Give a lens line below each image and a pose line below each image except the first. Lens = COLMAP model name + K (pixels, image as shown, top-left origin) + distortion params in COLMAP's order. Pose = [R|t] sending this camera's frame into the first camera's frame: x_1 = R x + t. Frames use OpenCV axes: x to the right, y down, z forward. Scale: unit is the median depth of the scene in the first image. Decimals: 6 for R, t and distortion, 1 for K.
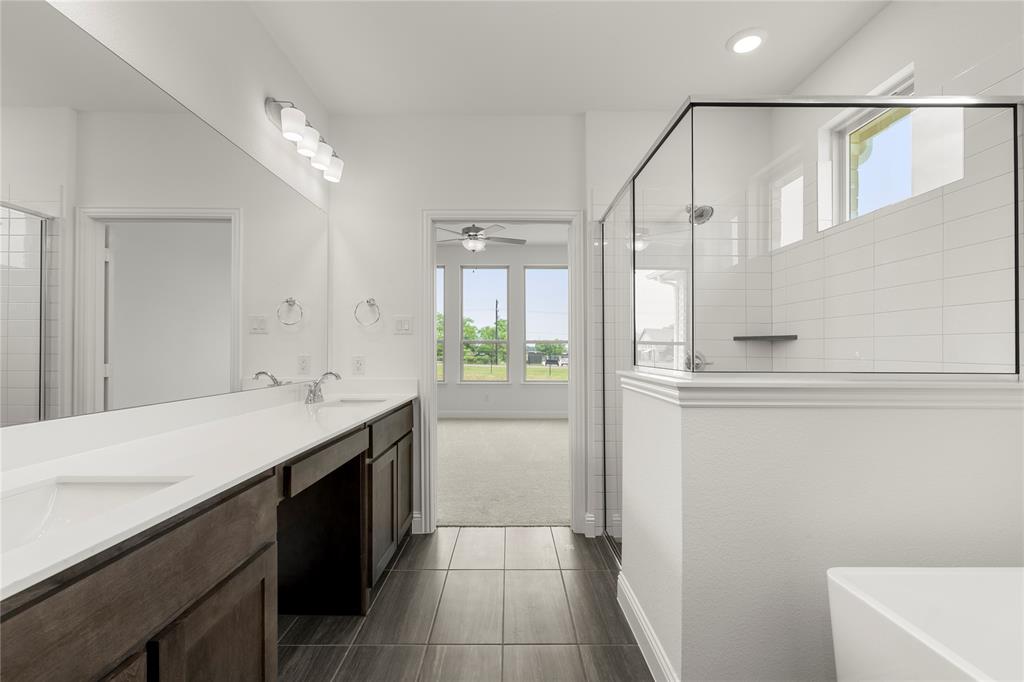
lens RADIAL K [[436.1, 0, 509.2], [0, 436.1, 344.9], [0, 0, 1]] dist [-0.002952, -0.000113]
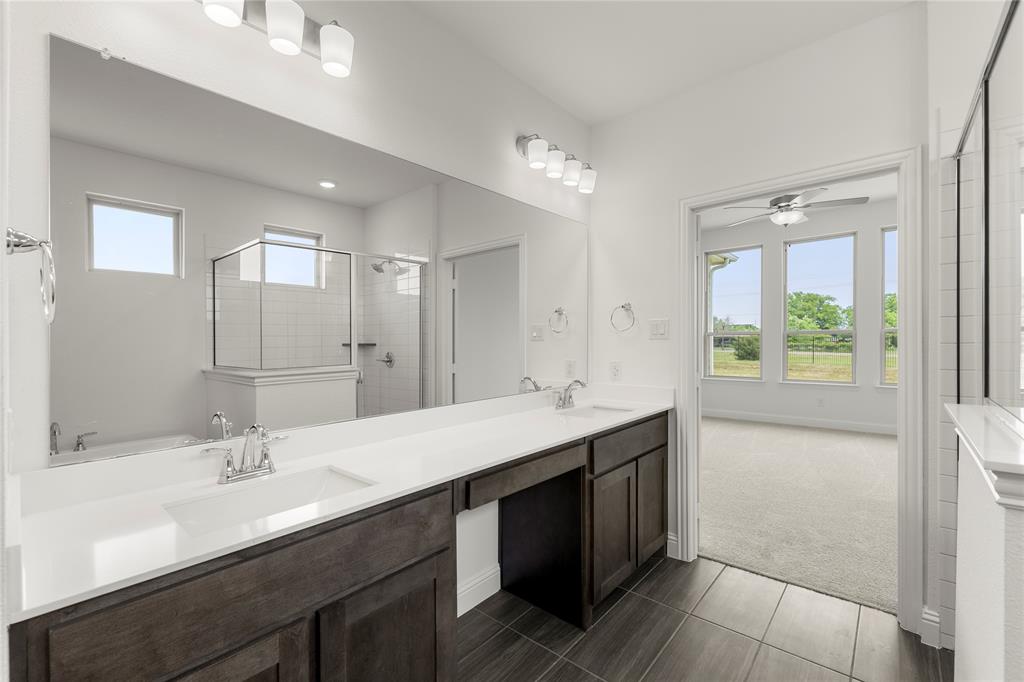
lens RADIAL K [[433.0, 0, 525.3], [0, 433.0, 340.9], [0, 0, 1]] dist [0.001911, -0.000152]
pose [[0.760591, -0.014283, -0.649074, 0.151802], [0.027636, 0.999564, 0.010388, -0.041209], [0.648642, -0.025839, 0.760655, 0.116893]]
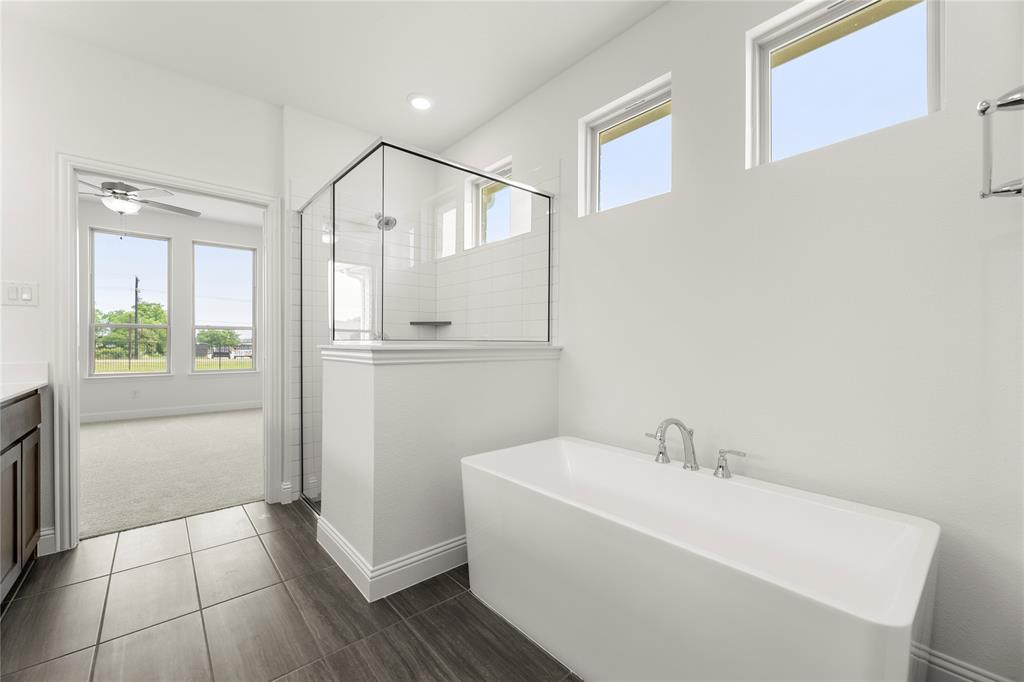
lens RADIAL K [[412.9, 0, 505.4], [0, 412.9, 335.1], [0, 0, 1]] dist [0.003699, -0.000641]
pose [[0.763890, 0.009276, 0.645280, -0.063753], [-0.007350, 0.999957, -0.005673, 0.027385], [-0.645305, -0.000409, 0.763925, -0.126933]]
